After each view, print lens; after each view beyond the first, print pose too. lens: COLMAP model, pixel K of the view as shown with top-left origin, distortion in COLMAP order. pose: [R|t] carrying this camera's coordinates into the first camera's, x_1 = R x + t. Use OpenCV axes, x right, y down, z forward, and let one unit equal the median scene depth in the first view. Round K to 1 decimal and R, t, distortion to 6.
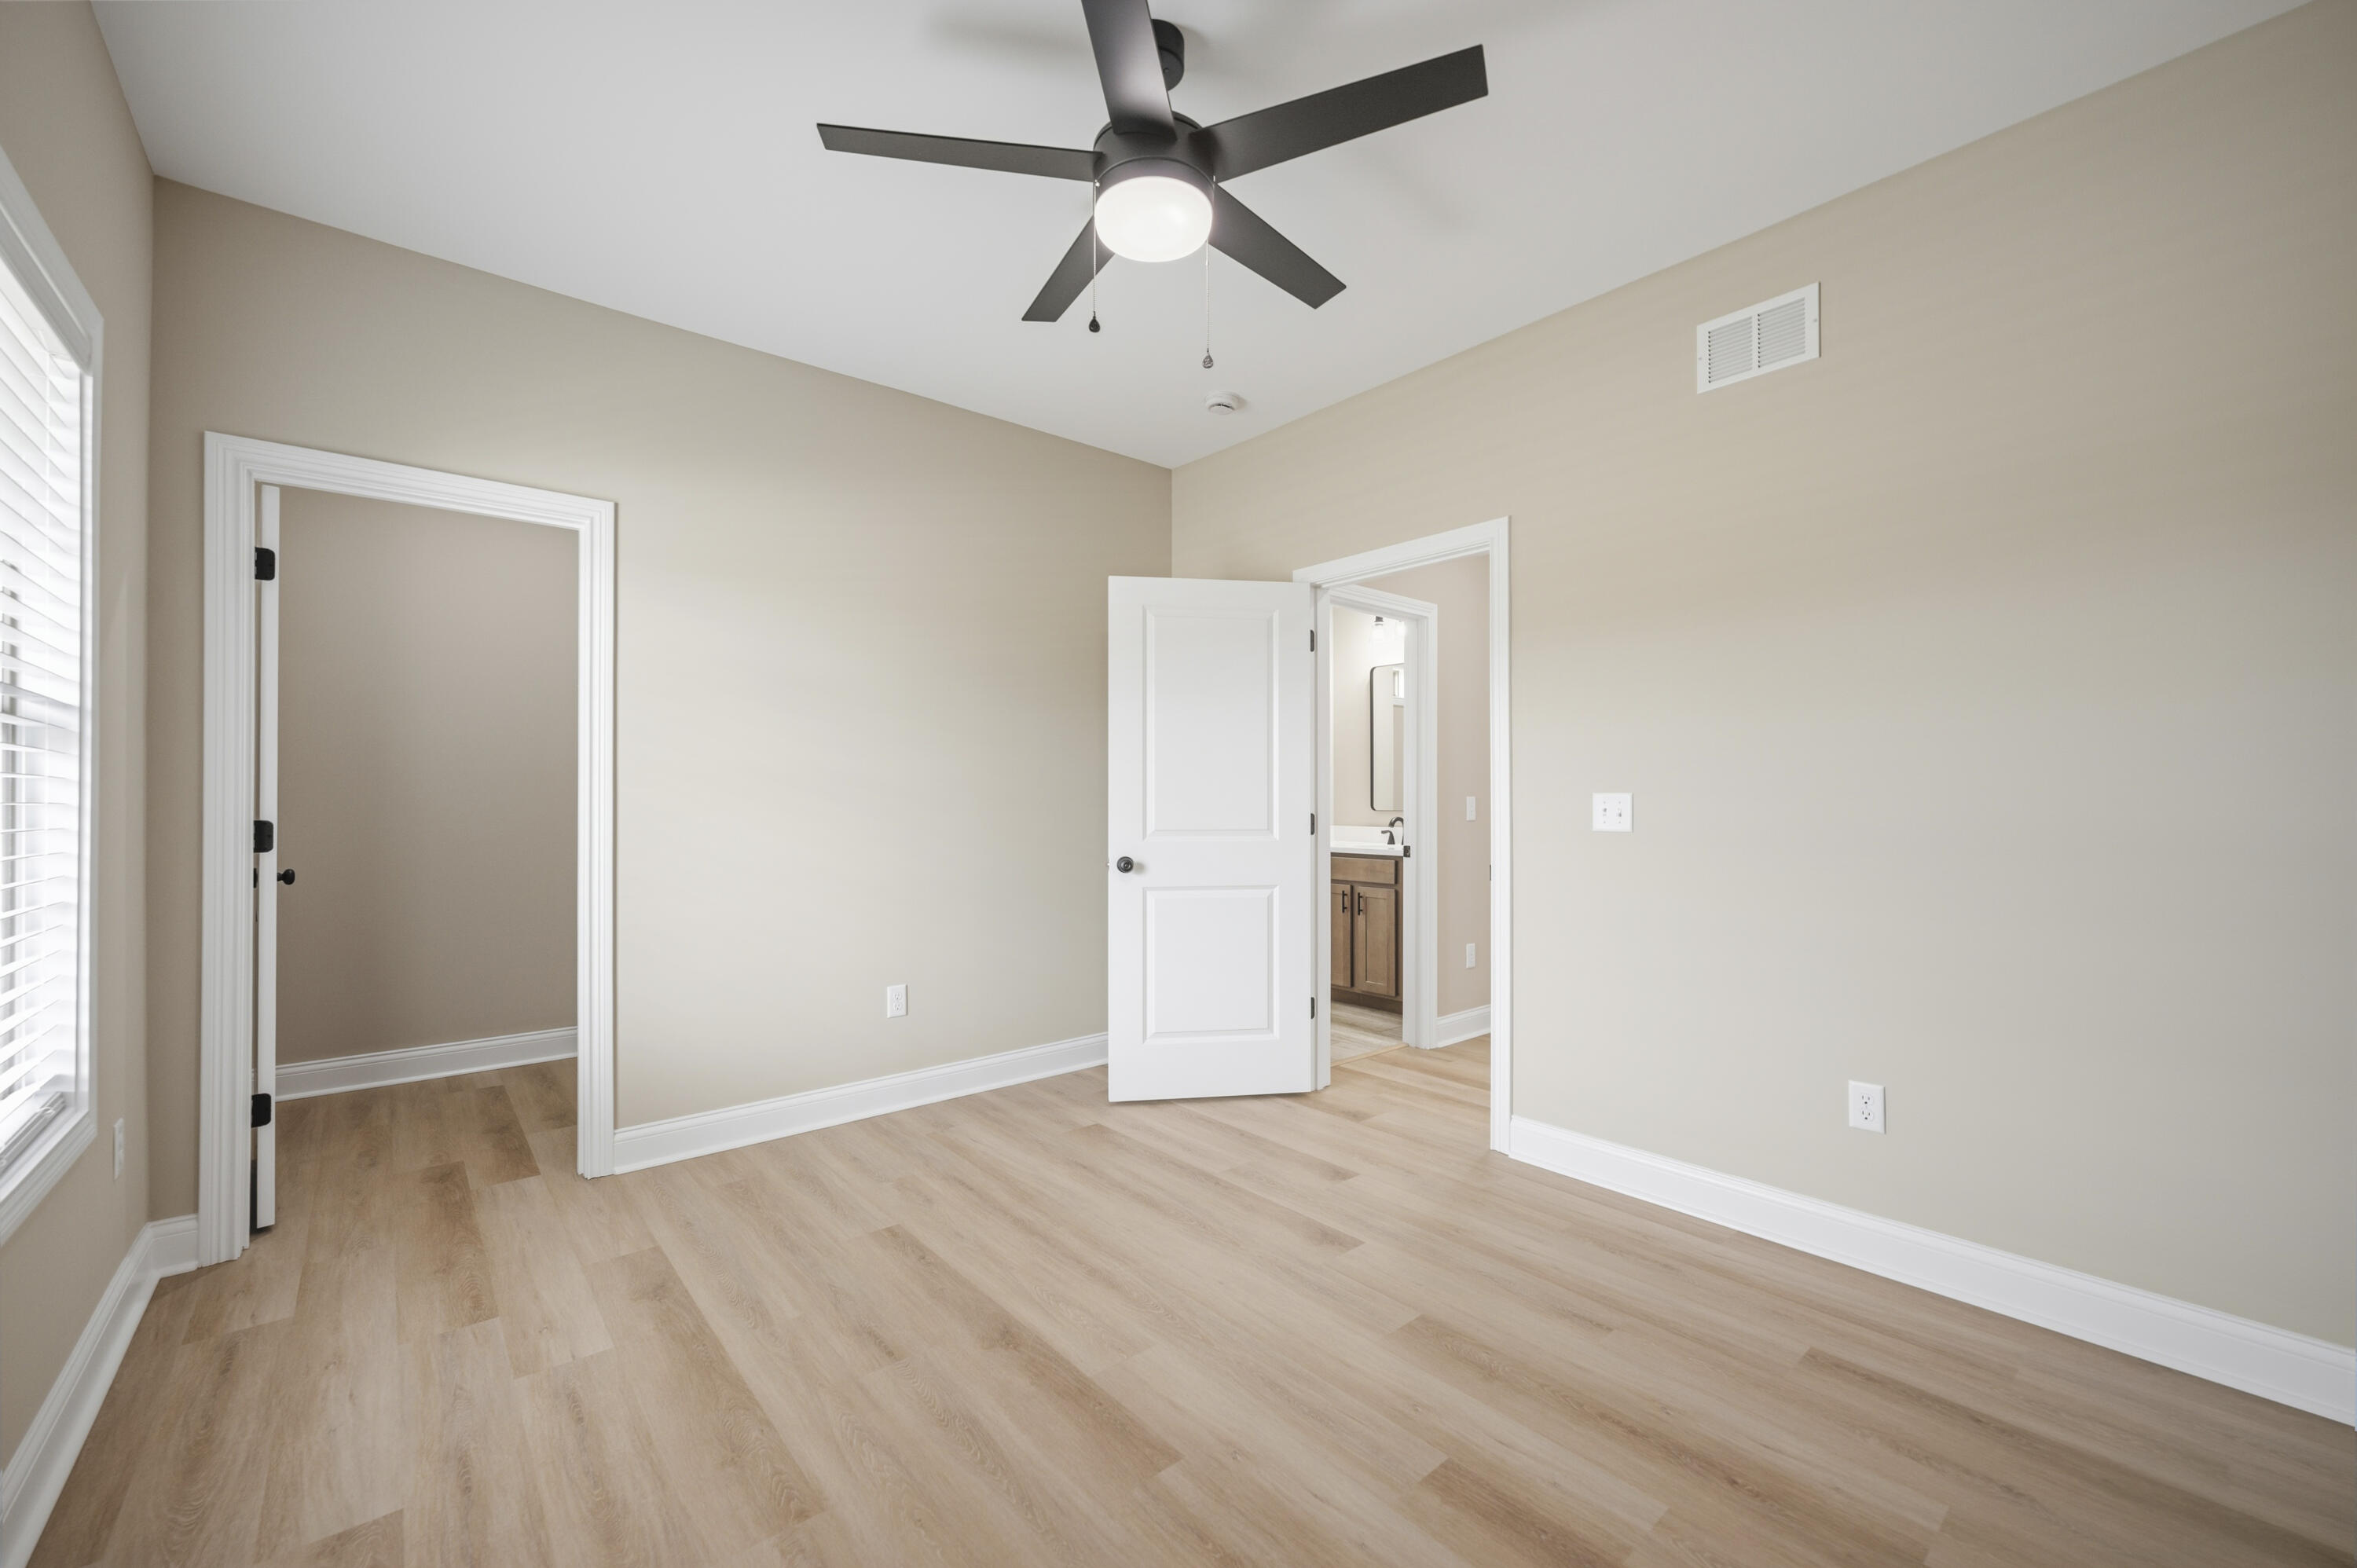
lens RADIAL K [[959.5, 0, 1179.6], [0, 959.5, 789.4], [0, 0, 1]] dist [0.000179, -0.000274]
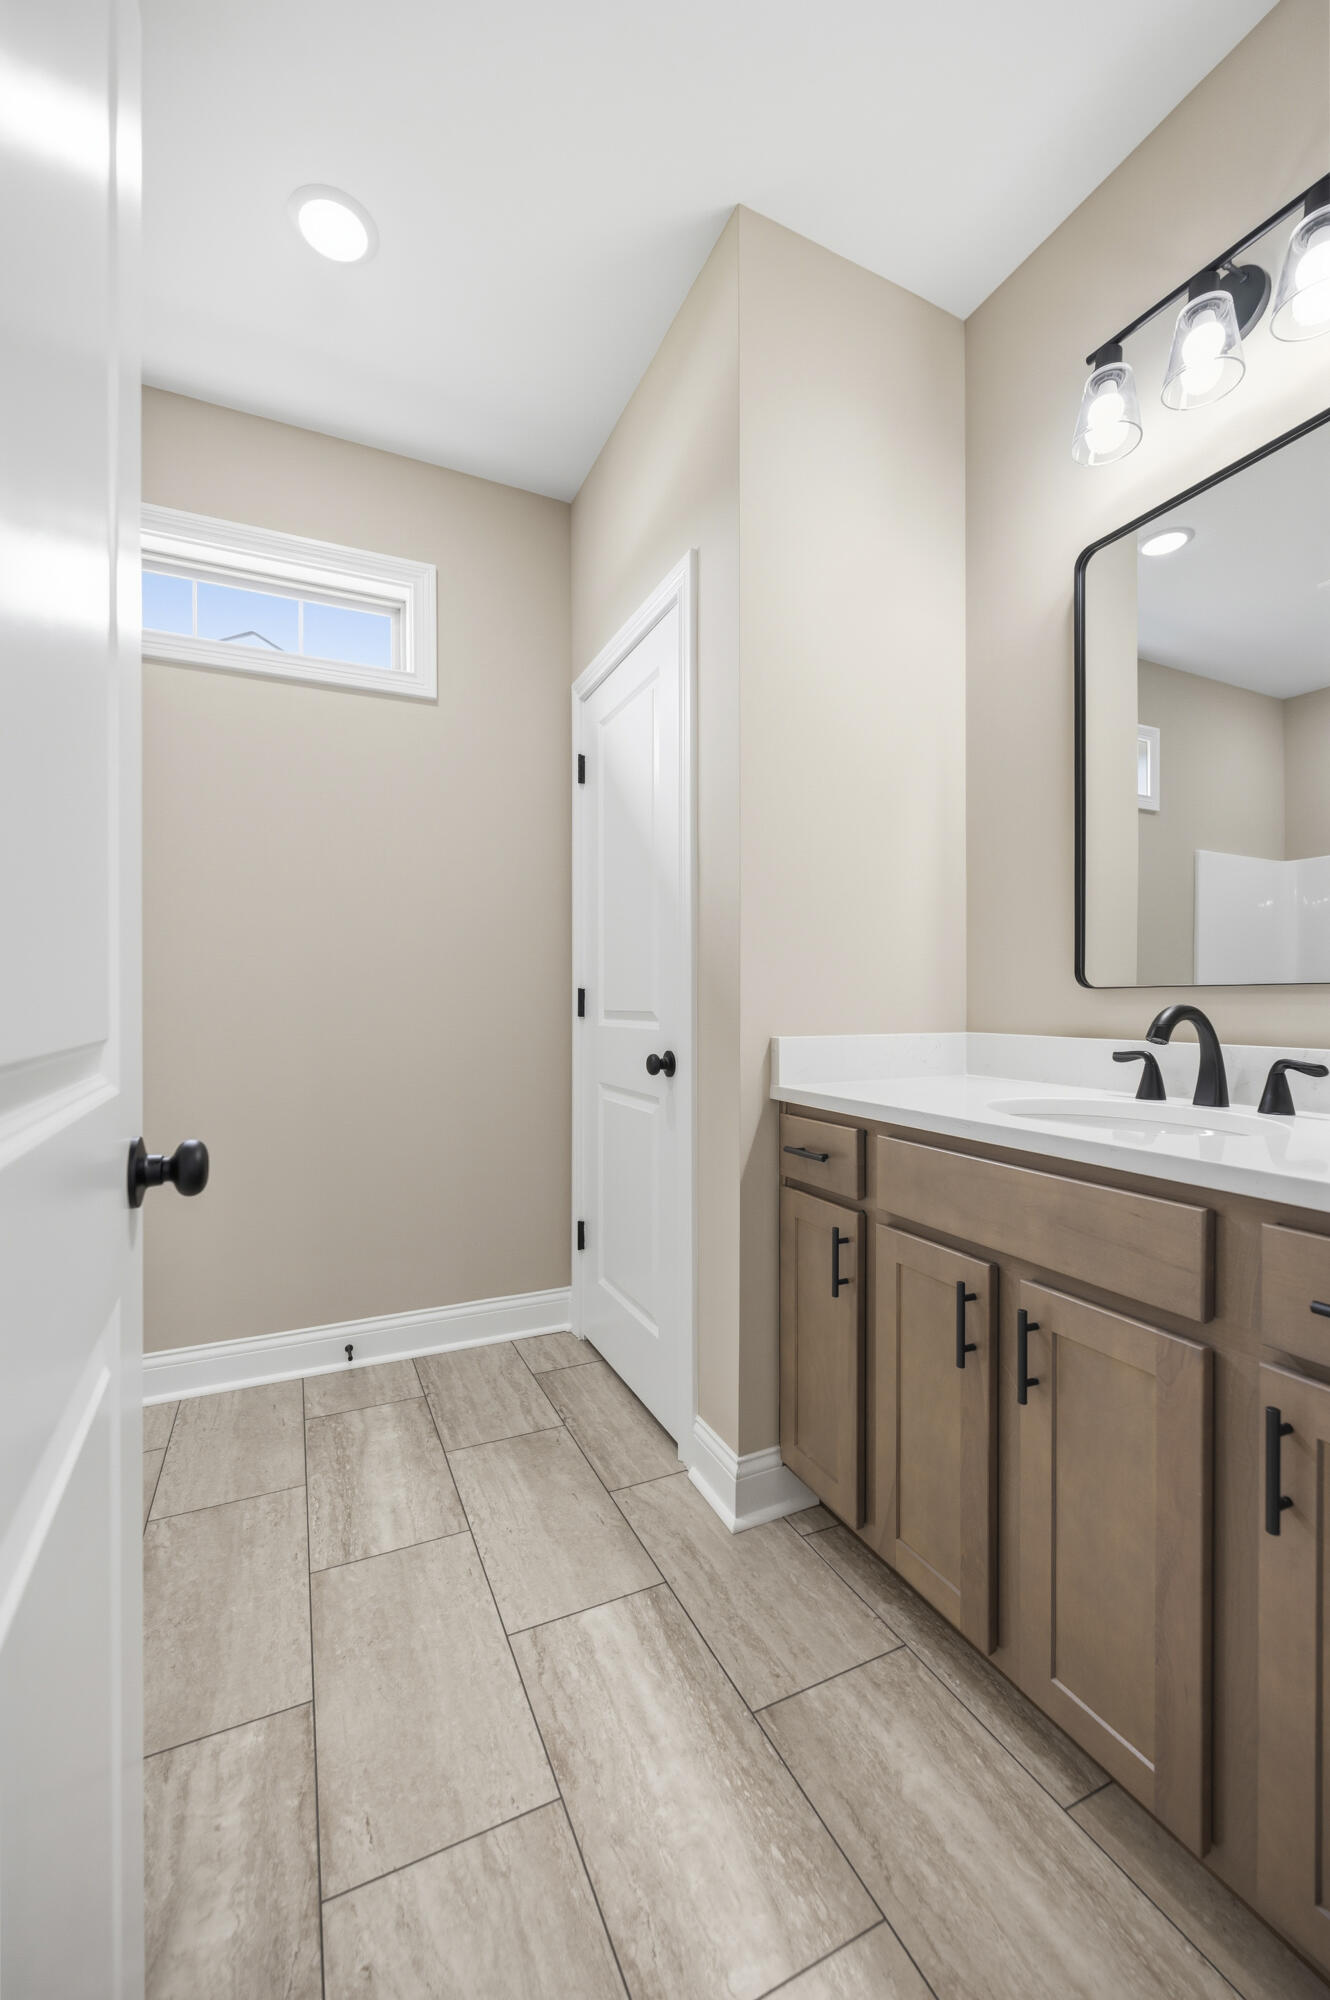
lens RADIAL K [[814.2, 0, 669.7], [0, 814.2, 1015.6], [0, 0, 1]] dist [0.000179, -0.000274]
pose [[0.966612, 0.001943, -0.256239, 0.134636], [0.000502, 0.999955, 0.009476, 0.027514], [0.256246, -0.009288, 0.966567, 0.685246]]
